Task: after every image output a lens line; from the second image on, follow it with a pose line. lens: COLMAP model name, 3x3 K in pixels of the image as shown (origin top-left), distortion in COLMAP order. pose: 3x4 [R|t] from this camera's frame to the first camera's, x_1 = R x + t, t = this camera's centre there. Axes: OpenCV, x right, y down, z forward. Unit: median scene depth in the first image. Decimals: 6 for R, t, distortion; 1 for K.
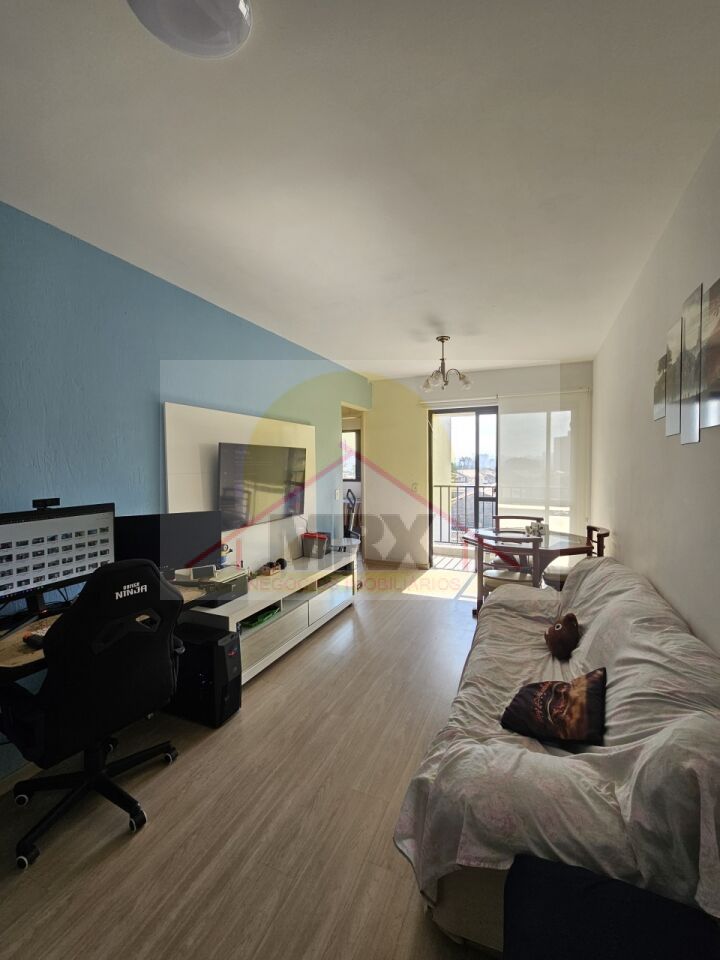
lens RADIAL K [[397.0, 0, 365.4], [0, 397.0, 481.6], [0, 0, 1]] dist [-0.000483, -0.000601]
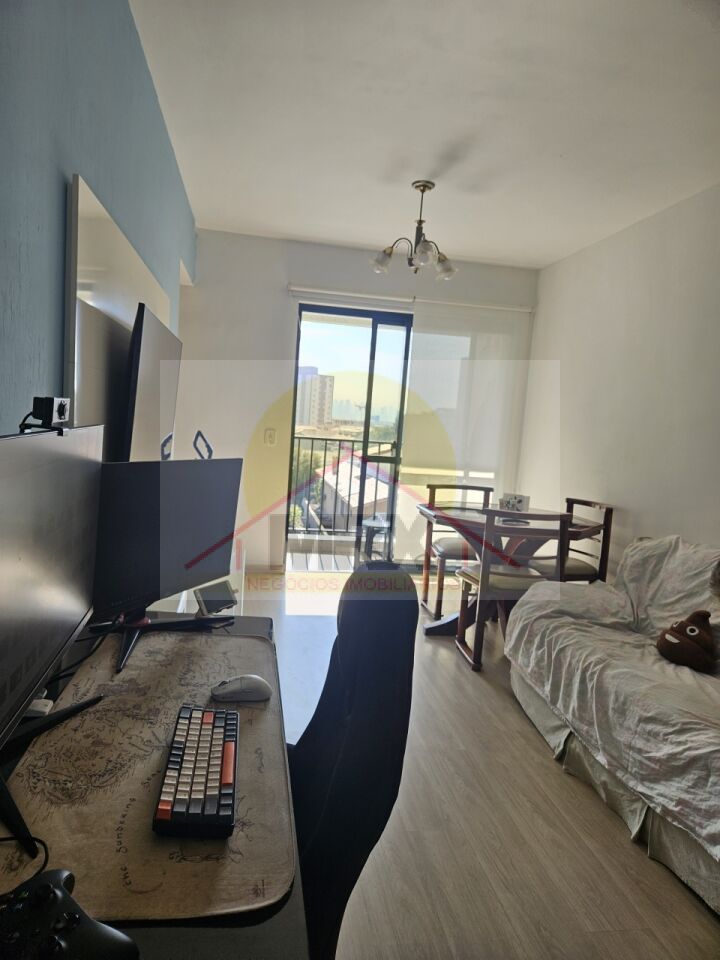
lens RADIAL K [[646.8, 0, 357.8], [0, 646.8, 478.1], [0, 0, 1]] dist [0.062646, -0.058636]
pose [[0.837835, 0.015814, 0.545694, -0.607268], [-0.052291, 0.997309, 0.051383, 0.047085], [-0.543413, -0.071585, 0.836407, 0.295929]]
